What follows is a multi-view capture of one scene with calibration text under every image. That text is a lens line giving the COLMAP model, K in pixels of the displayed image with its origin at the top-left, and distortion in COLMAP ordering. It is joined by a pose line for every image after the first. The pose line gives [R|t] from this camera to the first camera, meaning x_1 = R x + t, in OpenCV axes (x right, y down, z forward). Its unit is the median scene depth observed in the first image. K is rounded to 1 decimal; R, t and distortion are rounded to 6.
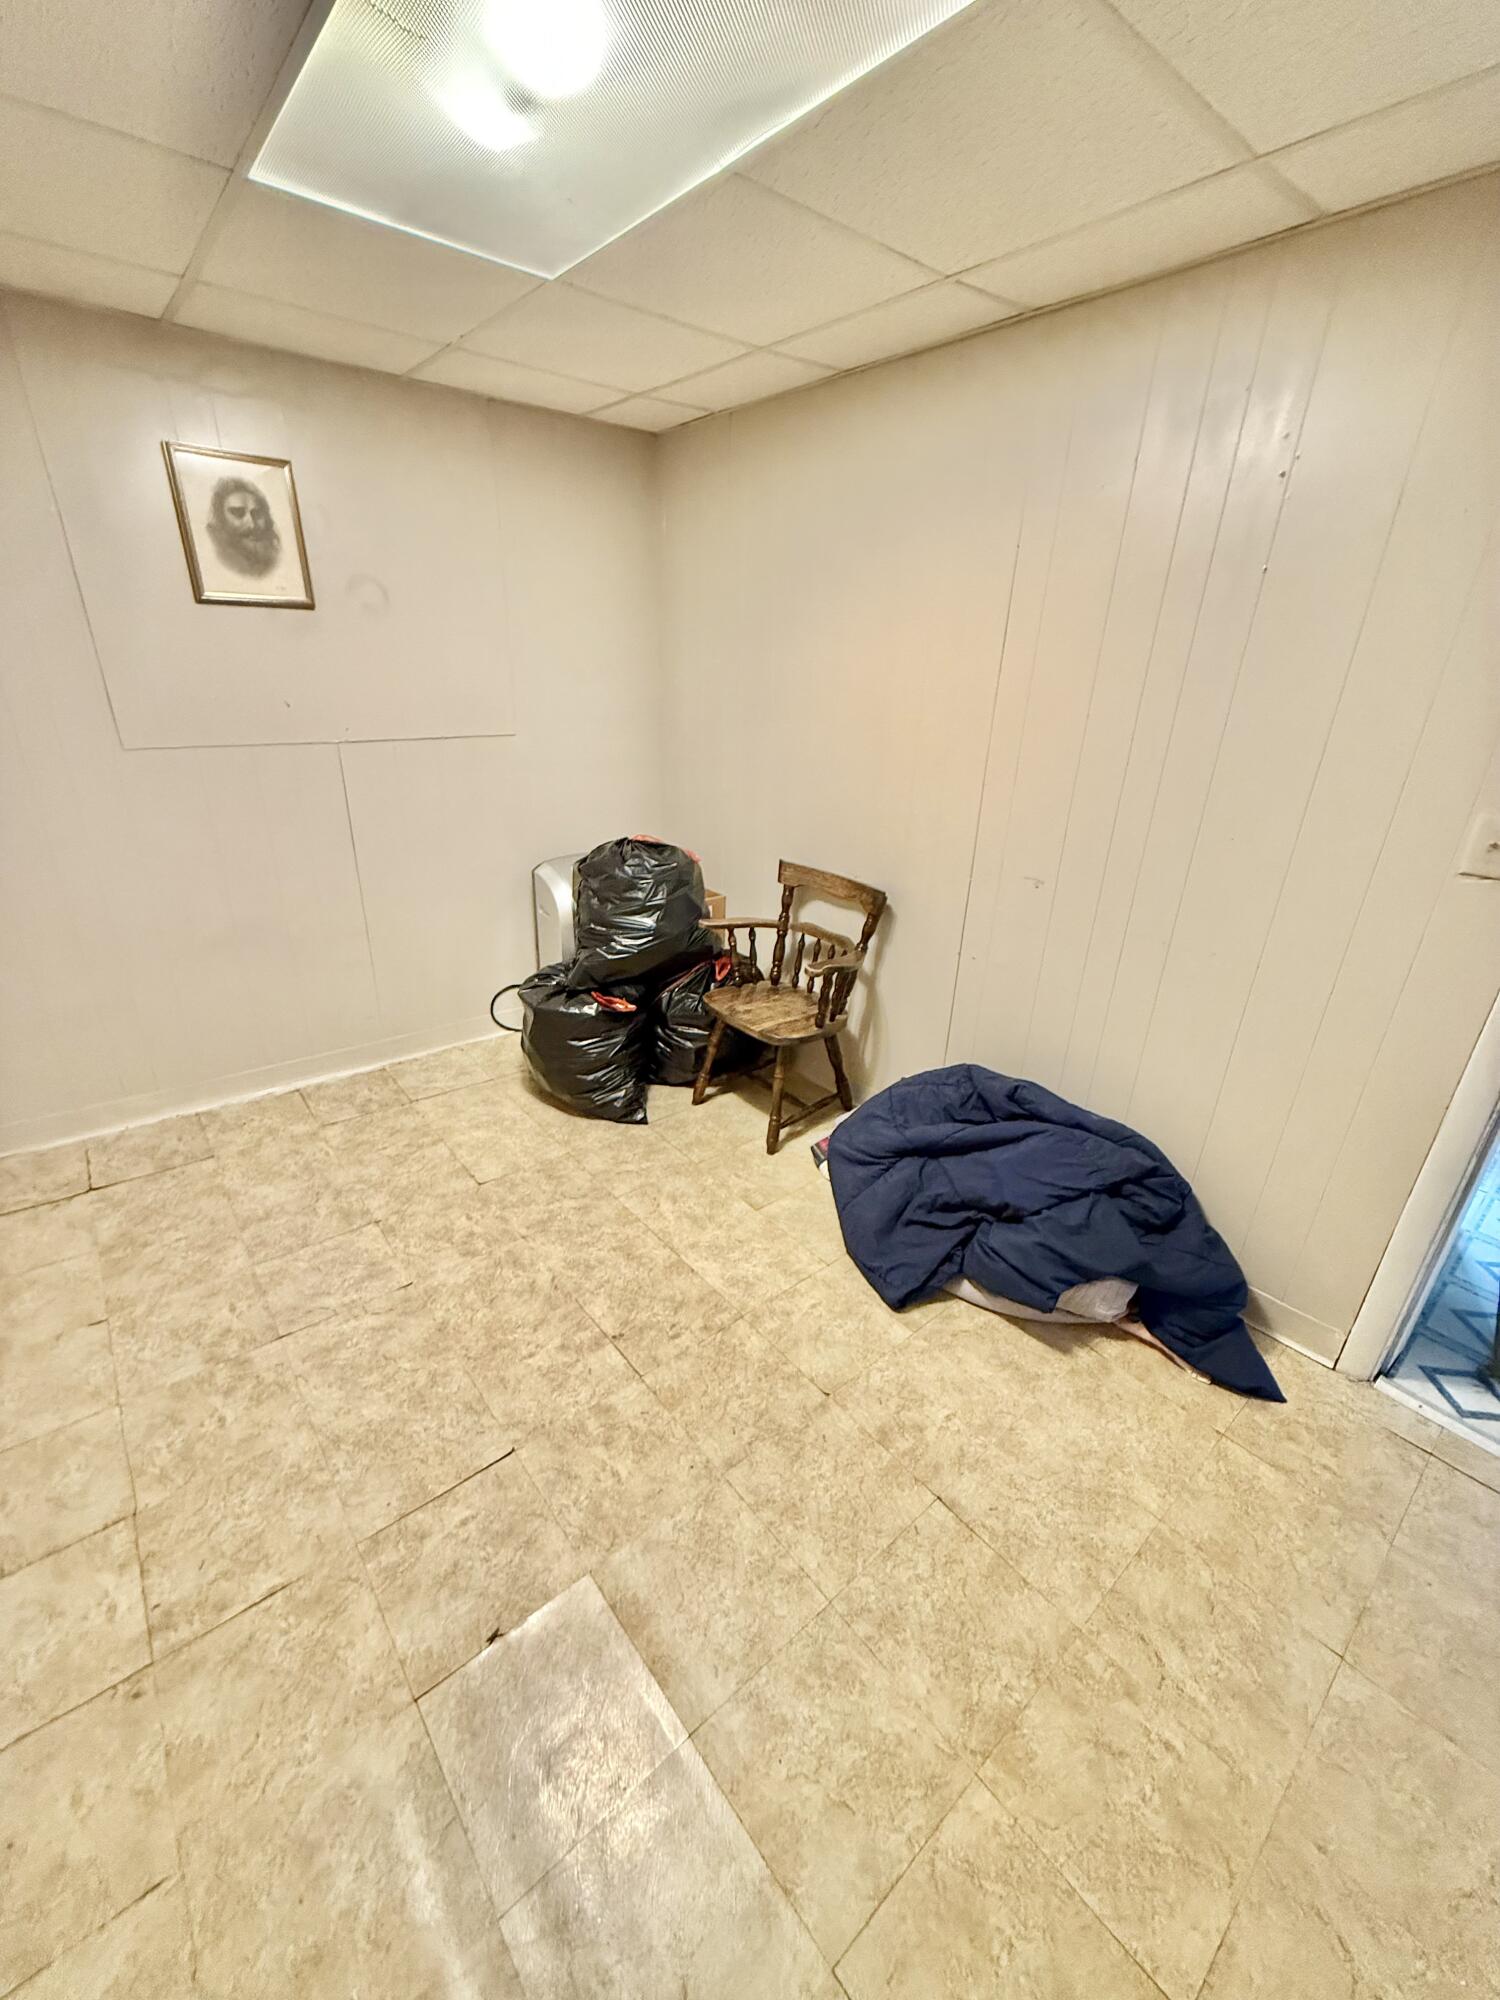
lens RADIAL K [[792.1, 0, 748.1], [0, 792.1, 1000.9], [0, 0, 1]] dist [-0.002014, 0.000129]
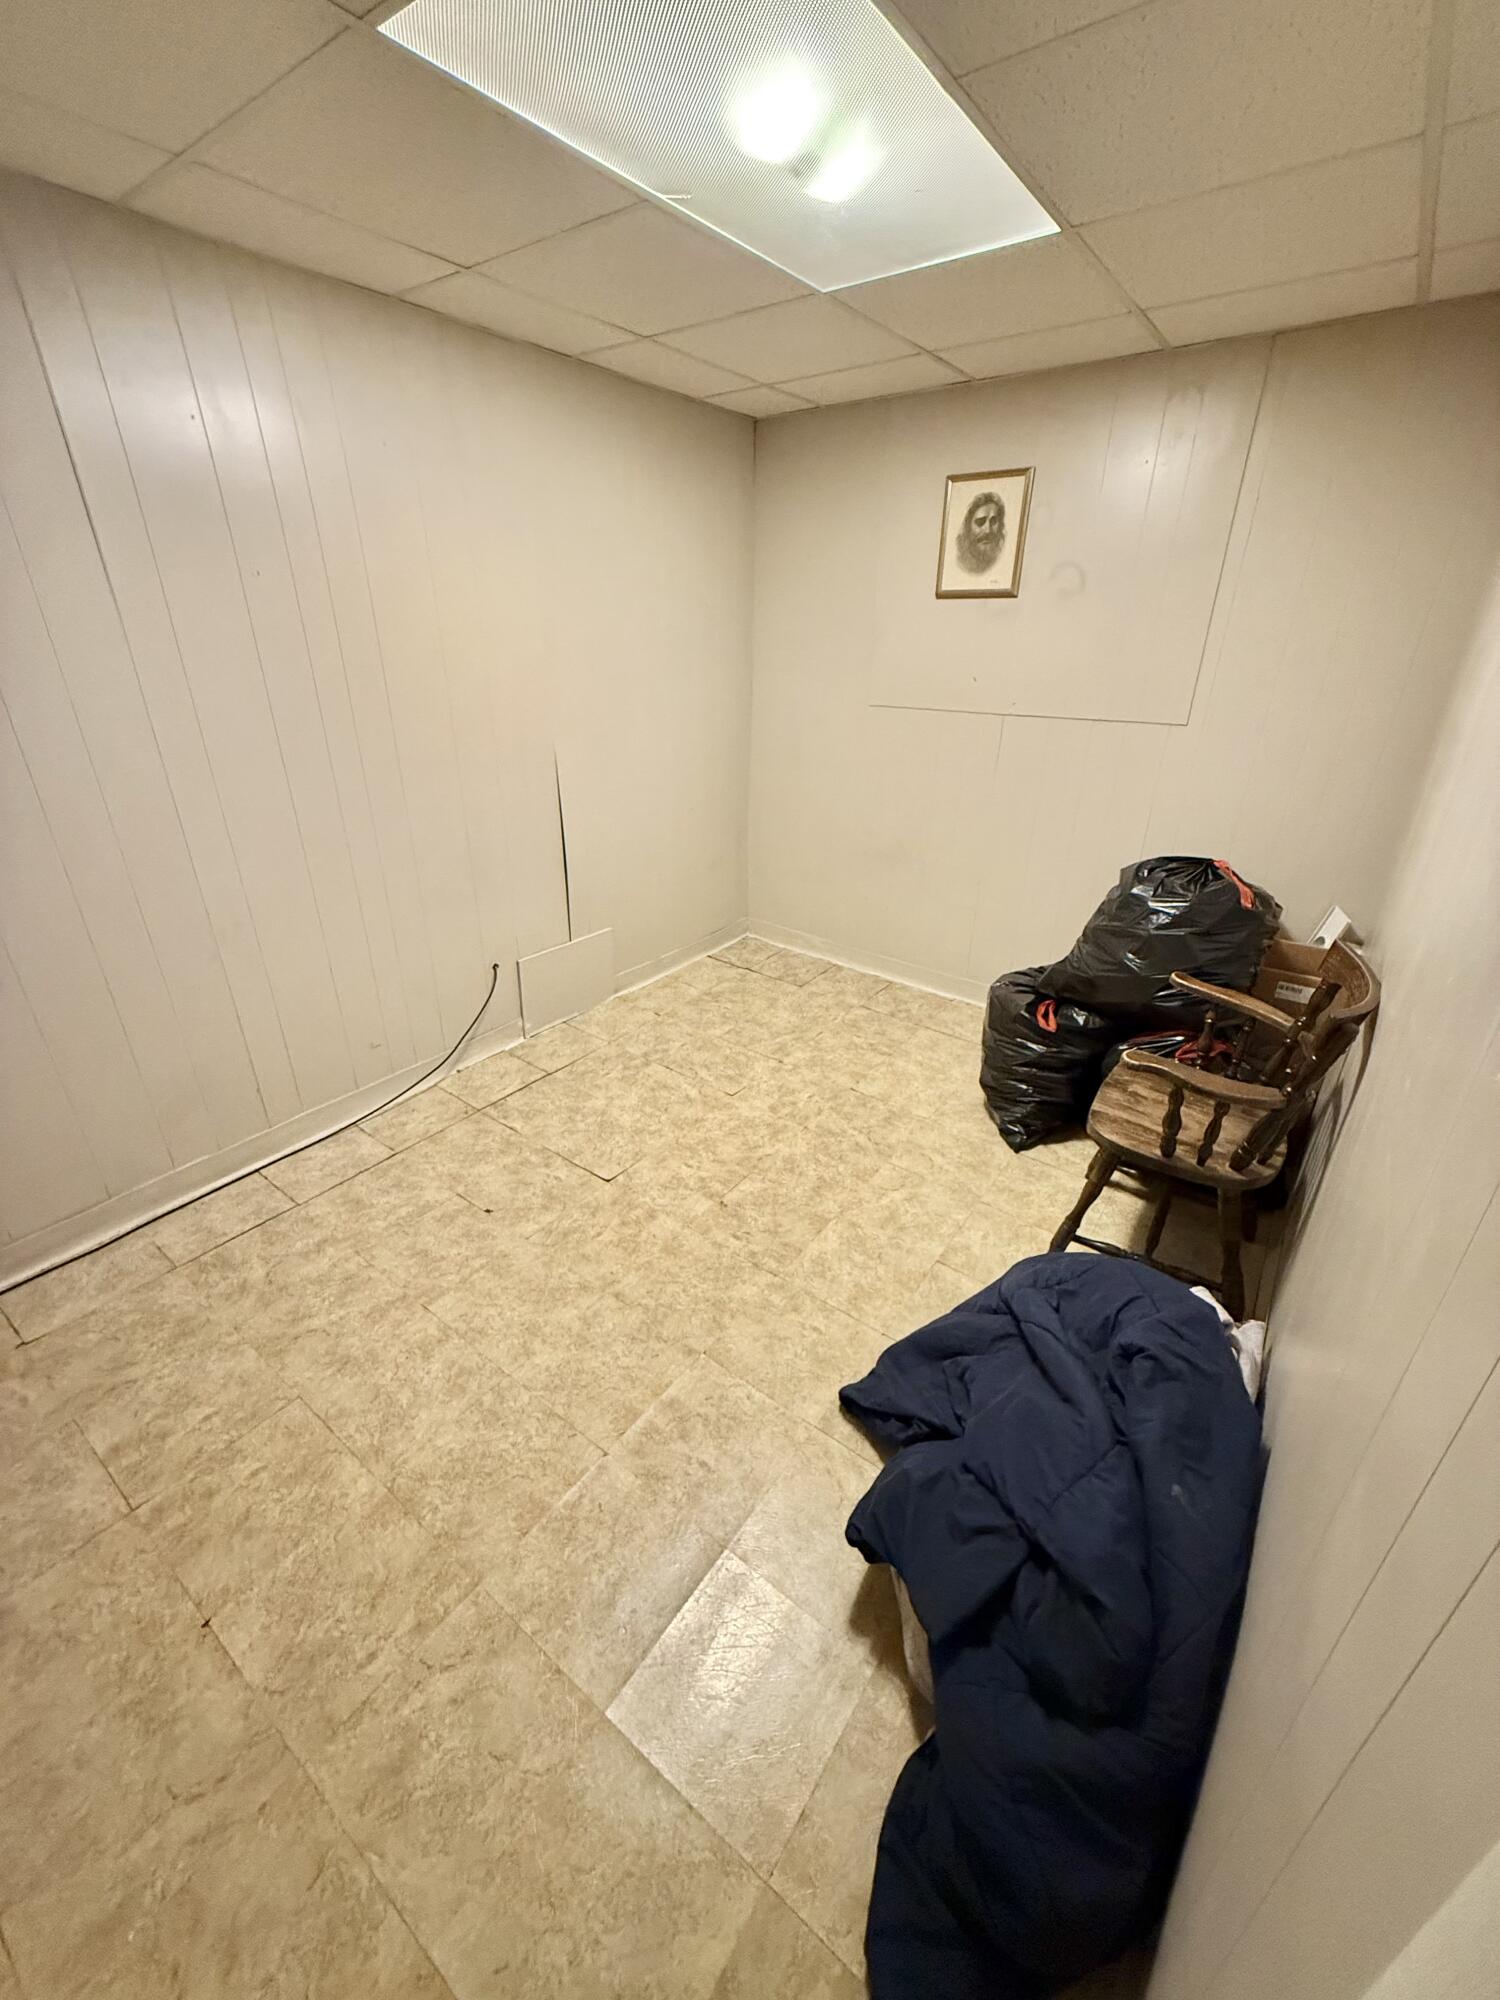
lens RADIAL K [[792.1, 0, 752.3], [0, 792.1, 1000.6], [0, 0, 1]] dist [-0.002014, 0.000129]
pose [[0.240810, 0.385049, -0.890925, 0.827561], [-0.384993, 0.880529, 0.276495, -0.201658], [0.890950, 0.276417, 0.360281, 0.550202]]
